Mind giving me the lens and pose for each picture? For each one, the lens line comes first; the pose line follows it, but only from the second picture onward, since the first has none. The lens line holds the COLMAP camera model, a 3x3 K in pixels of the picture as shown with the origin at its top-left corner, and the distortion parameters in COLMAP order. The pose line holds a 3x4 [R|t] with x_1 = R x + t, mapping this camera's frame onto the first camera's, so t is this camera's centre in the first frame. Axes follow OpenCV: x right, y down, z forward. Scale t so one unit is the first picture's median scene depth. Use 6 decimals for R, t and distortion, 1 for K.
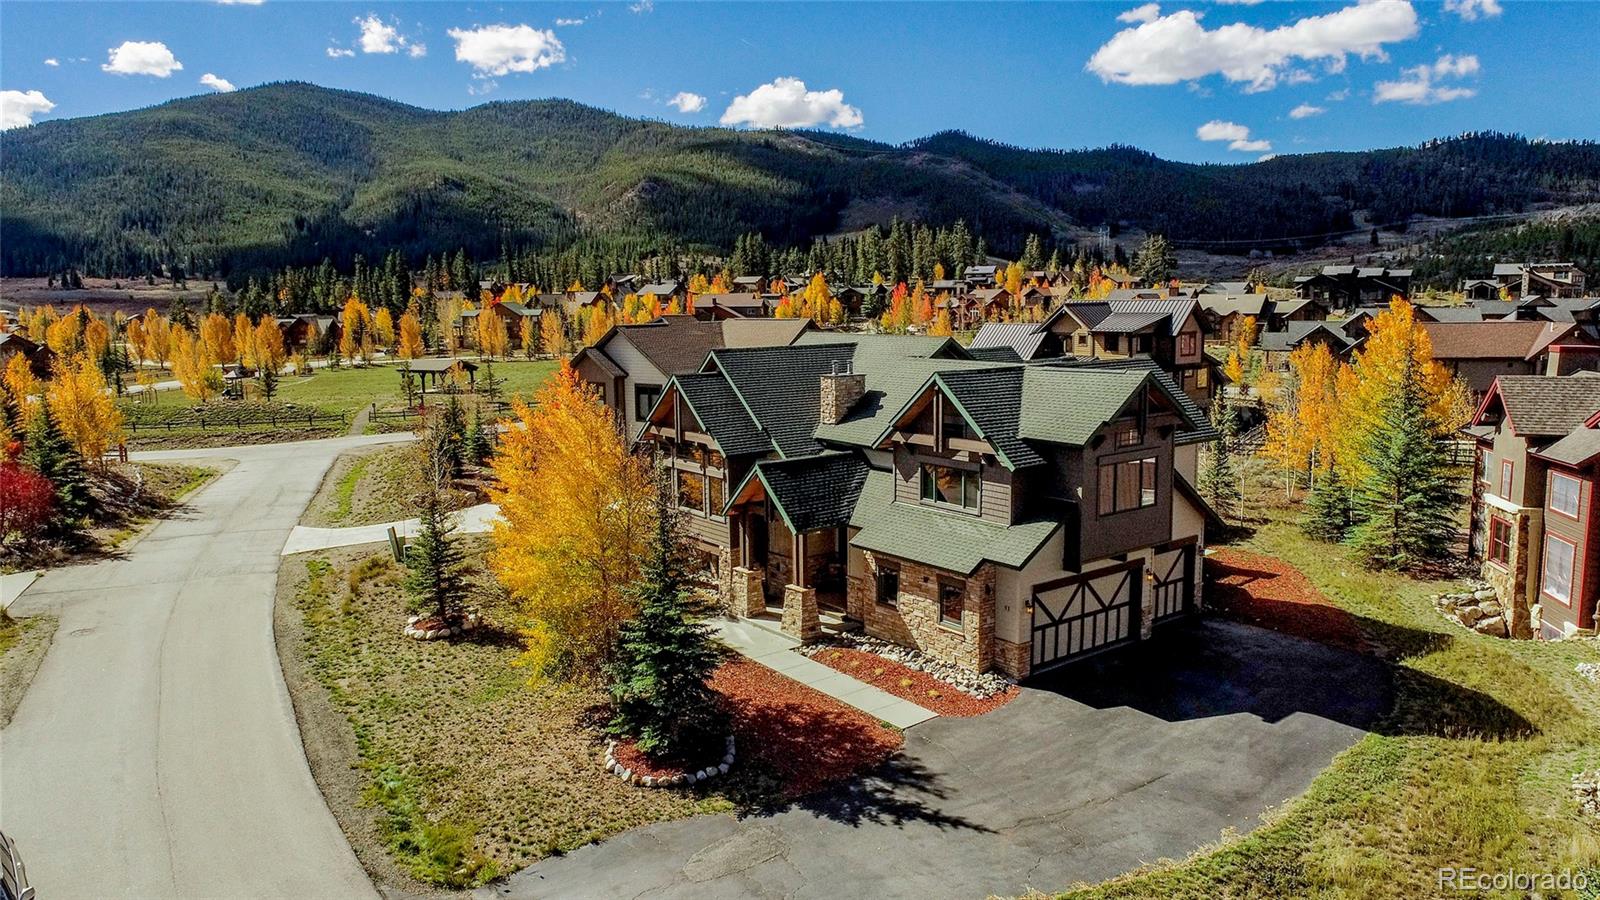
lens RADIAL K [[1108.8, 0, 800.0], [0, 1108.8, 450.0], [0, 0, 1]] dist [-0.007098, 0.003346]
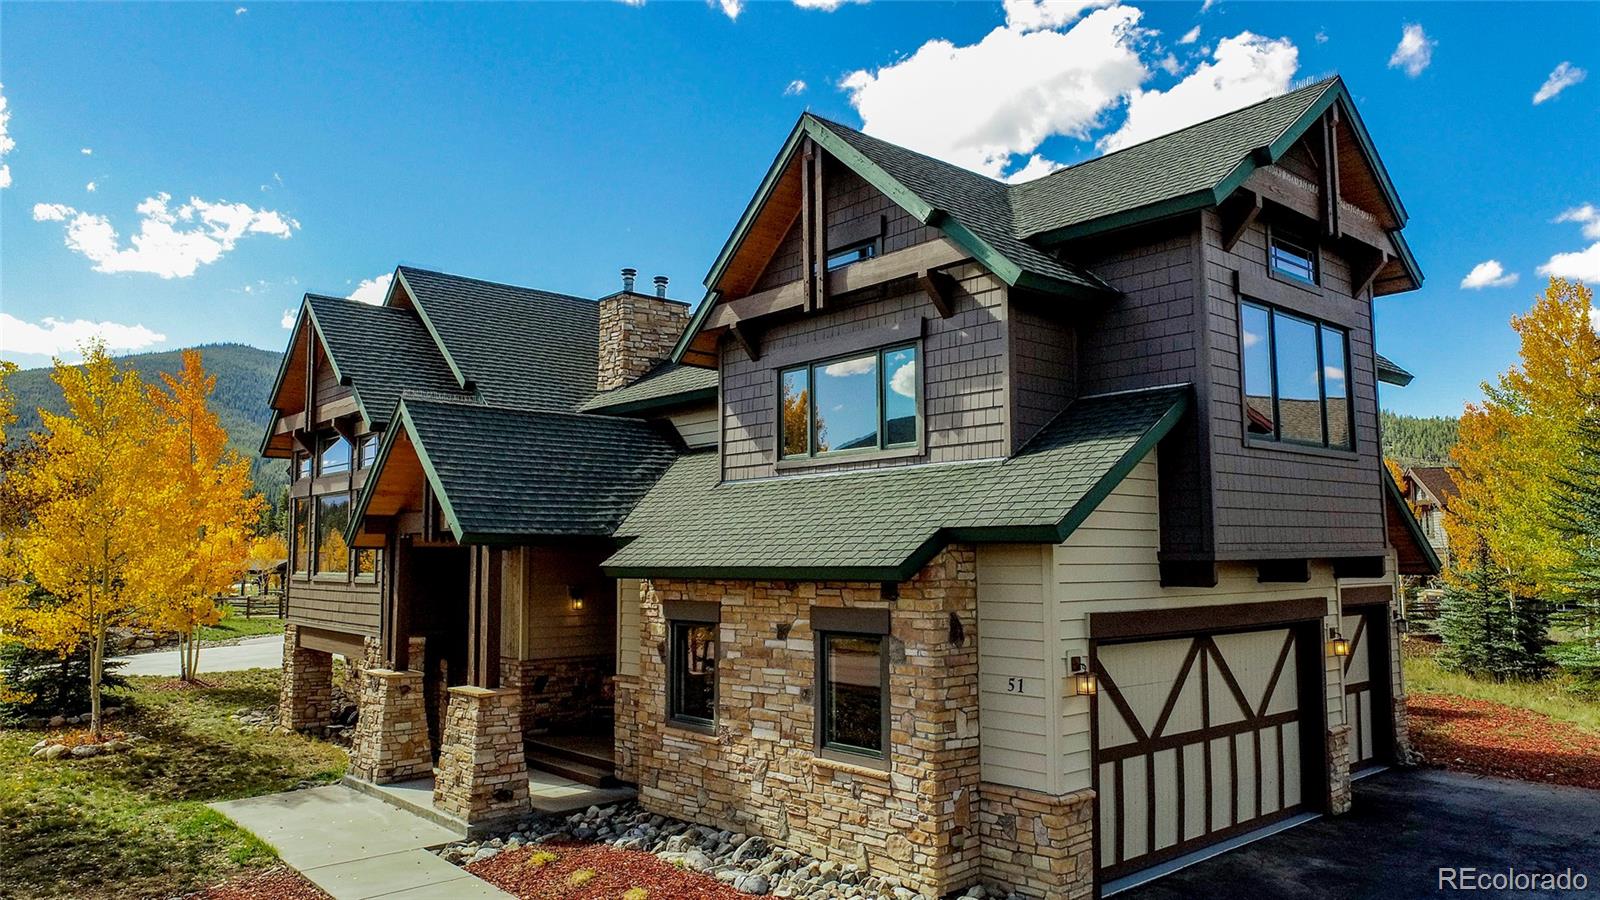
lens RADIAL K [[1086.6, 0, 800.0], [0, 1086.6, 450.0], [0, 0, 1]] dist [-0.008327, -0.002061]
pose [[0.997667, 0.013223, 0.066979, 0.094437], [0.003079, 0.971354, -0.237619, 0.143985], [-0.068203, 0.237270, 0.969047, 0.638541]]
